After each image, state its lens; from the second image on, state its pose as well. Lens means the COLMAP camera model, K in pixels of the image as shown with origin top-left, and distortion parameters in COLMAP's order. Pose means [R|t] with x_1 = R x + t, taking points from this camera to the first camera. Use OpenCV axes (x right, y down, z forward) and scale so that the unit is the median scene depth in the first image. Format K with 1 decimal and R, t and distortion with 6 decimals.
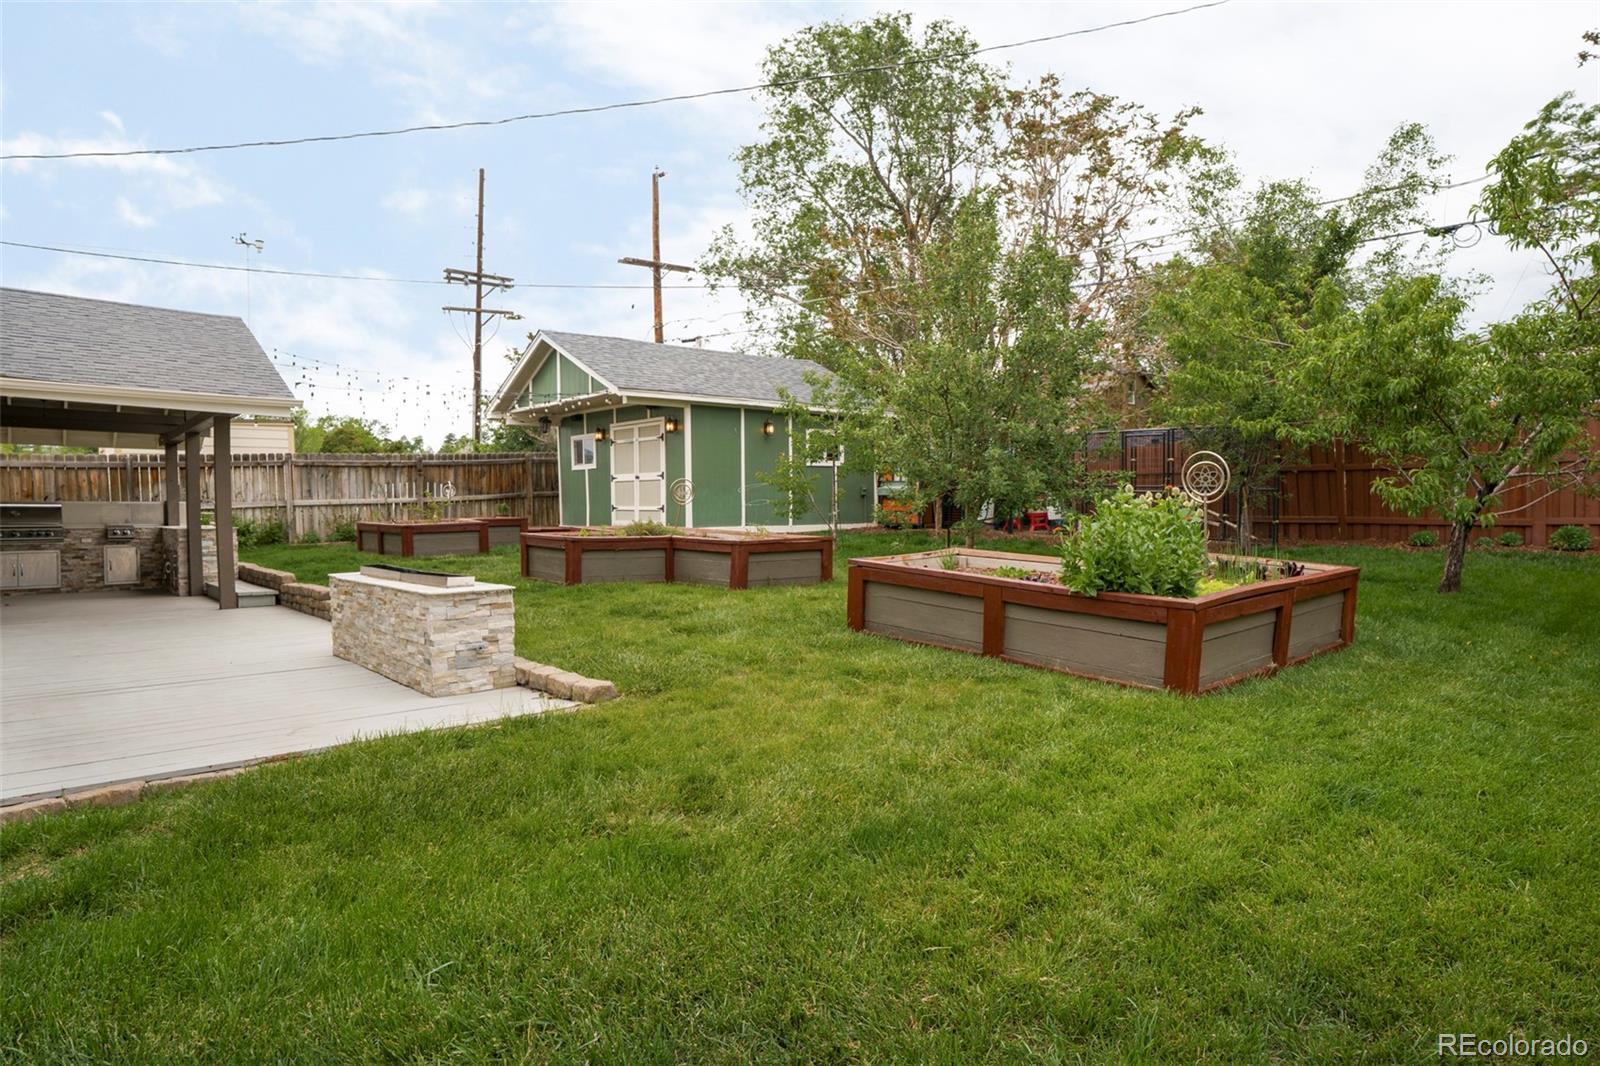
lens RADIAL K [[928.2, 0, 799.0], [0, 928.2, 522.3], [0, 0, 1]] dist [0.004479, 0.004471]
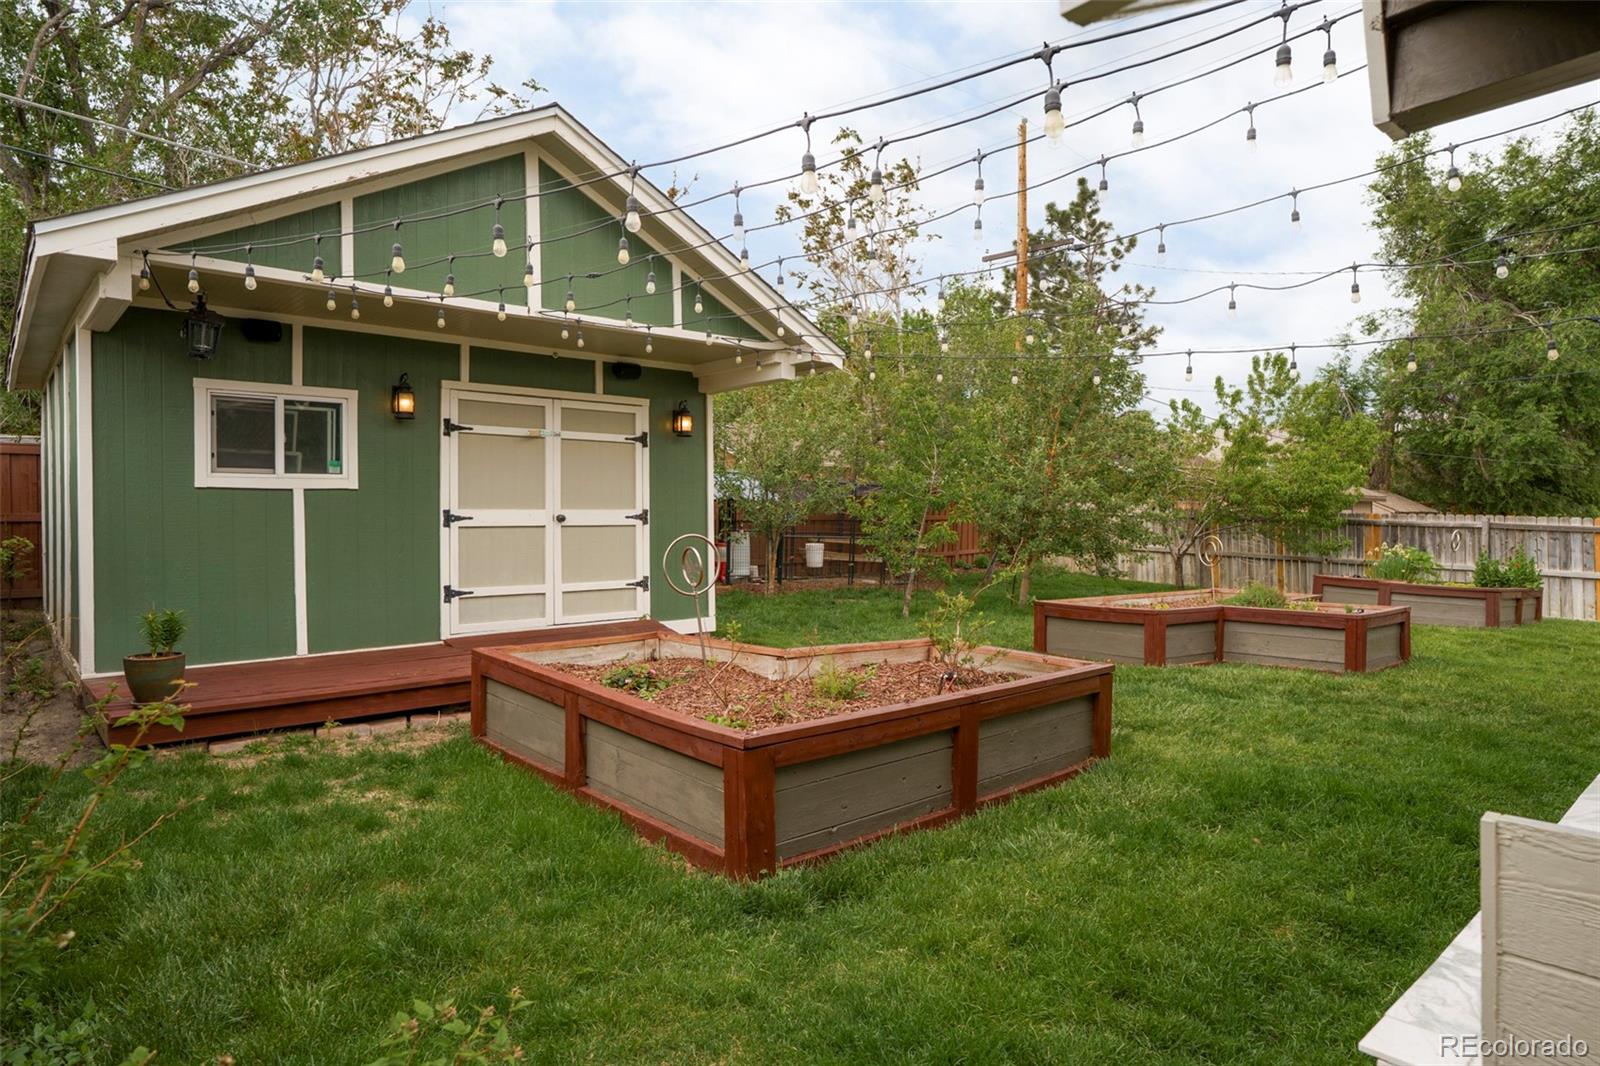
lens RADIAL K [[928.2, 0, 799.6], [0, 928.2, 528.1], [0, 0, 1]] dist [0.004479, 0.004471]
pose [[0.006825, -0.006889, 0.999953, -0.595473], [0.019451, 0.999788, 0.006755, -0.042943], [-0.999788, 0.019404, 0.006957, 0.848318]]
